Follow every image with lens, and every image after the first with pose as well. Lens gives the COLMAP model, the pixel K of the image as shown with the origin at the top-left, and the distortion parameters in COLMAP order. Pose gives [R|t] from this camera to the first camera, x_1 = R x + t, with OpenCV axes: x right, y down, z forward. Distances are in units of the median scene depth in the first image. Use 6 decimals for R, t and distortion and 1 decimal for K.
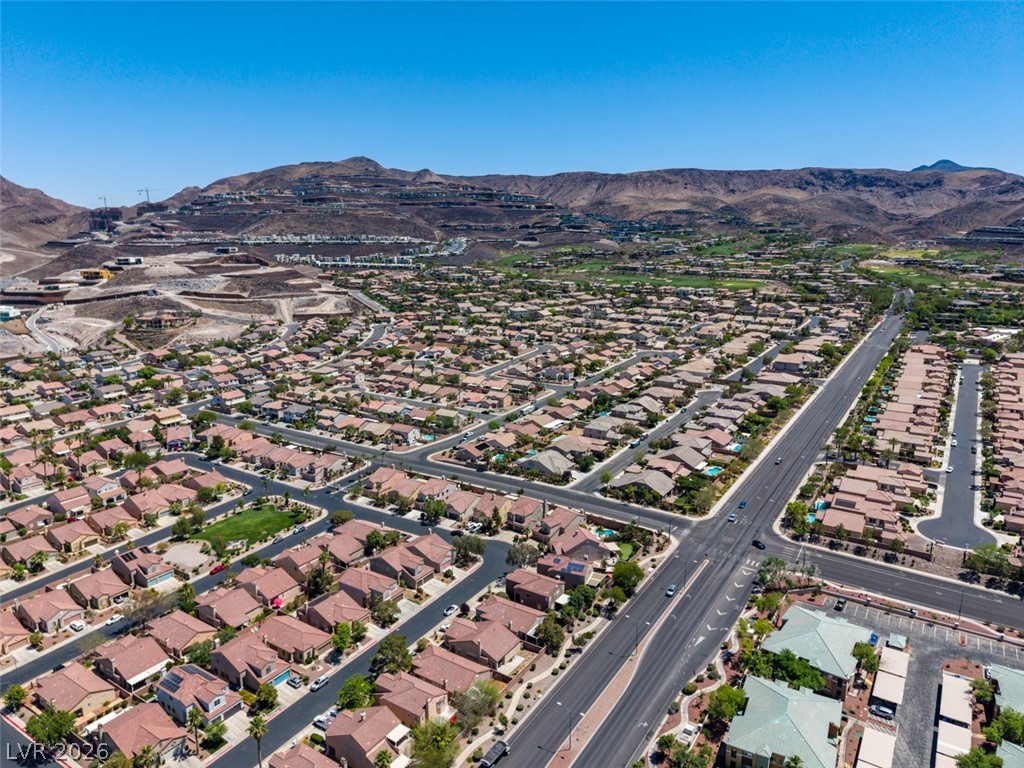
lens RADIAL K [[682.6, 0, 512.0], [0, 682.6, 384.0], [0, 0, 1]] dist [0.075338, -0.095523]
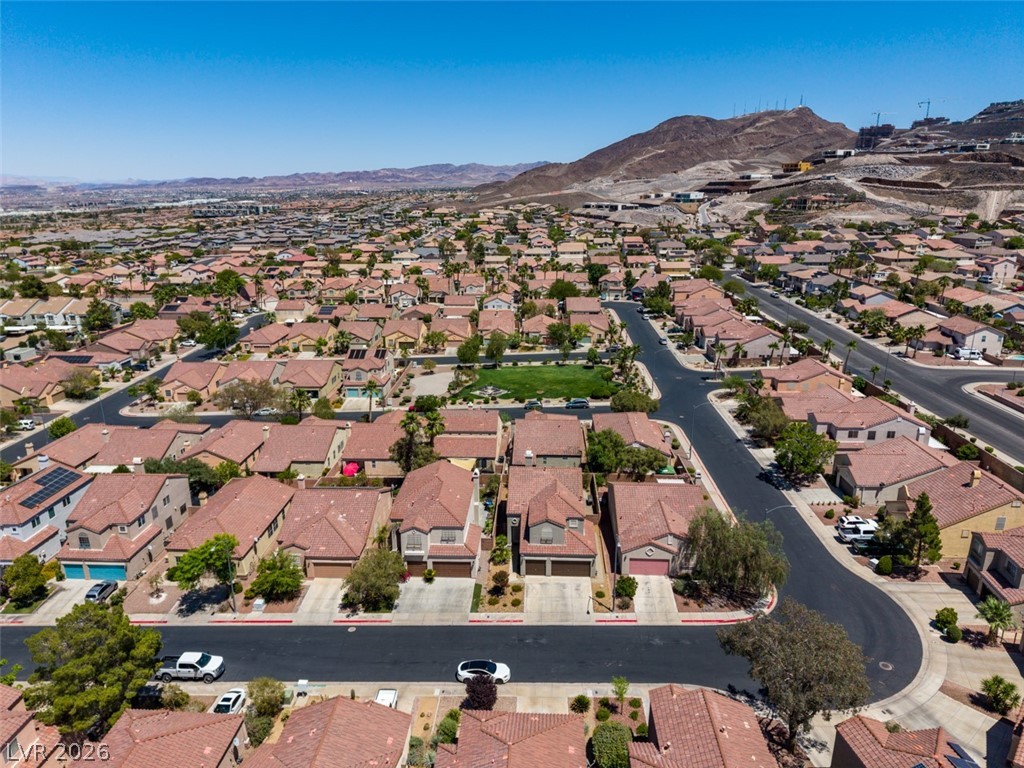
lens RADIAL K [[684.4, 0, 512.0], [0, 684.4, 384.0], [0, 0, 1]] dist [0.044840, -0.047443]
pose [[0.512448, 0.245498, -0.822877, 0.088674], [-0.184935, 0.967328, 0.173425, 0.079119], [0.838568, 0.063307, 0.541107, 0.476393]]
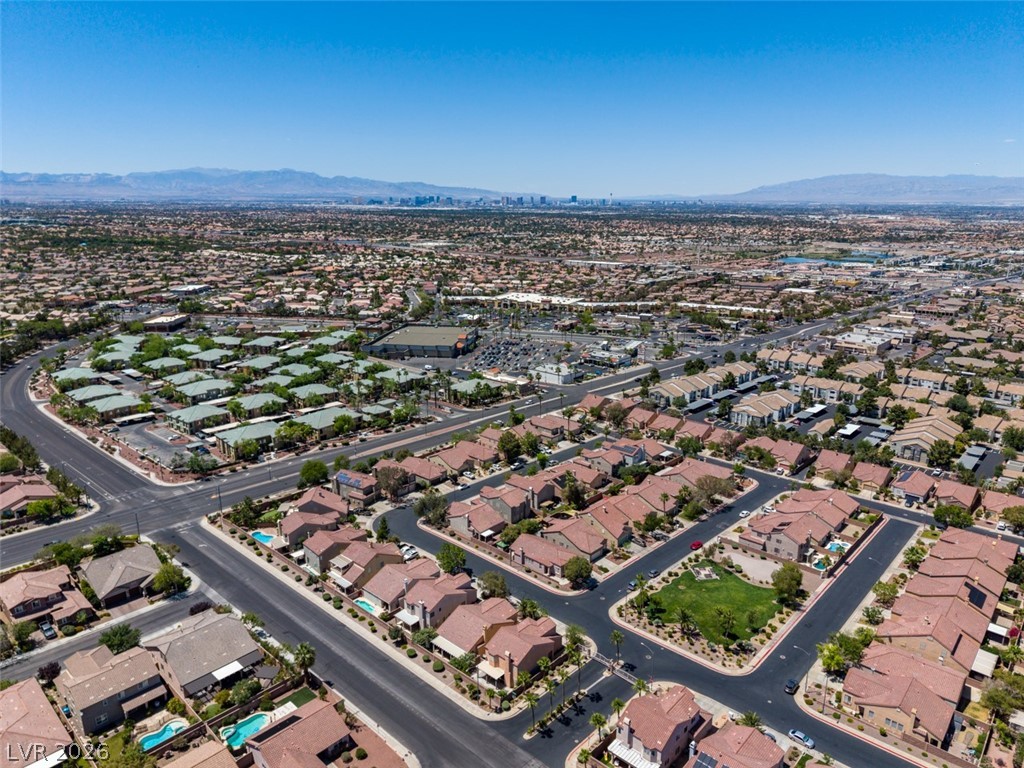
lens RADIAL K [[680.2, 0, 512.0], [0, 680.2, 384.0], [0, 0, 1]] dist [0.179587, -0.317460]
pose [[-0.986282, -0.036838, 0.160905, -0.212687], [0.041933, 0.886886, 0.460082, -0.234766], [-0.159653, 0.460518, -0.873175, 1.145828]]
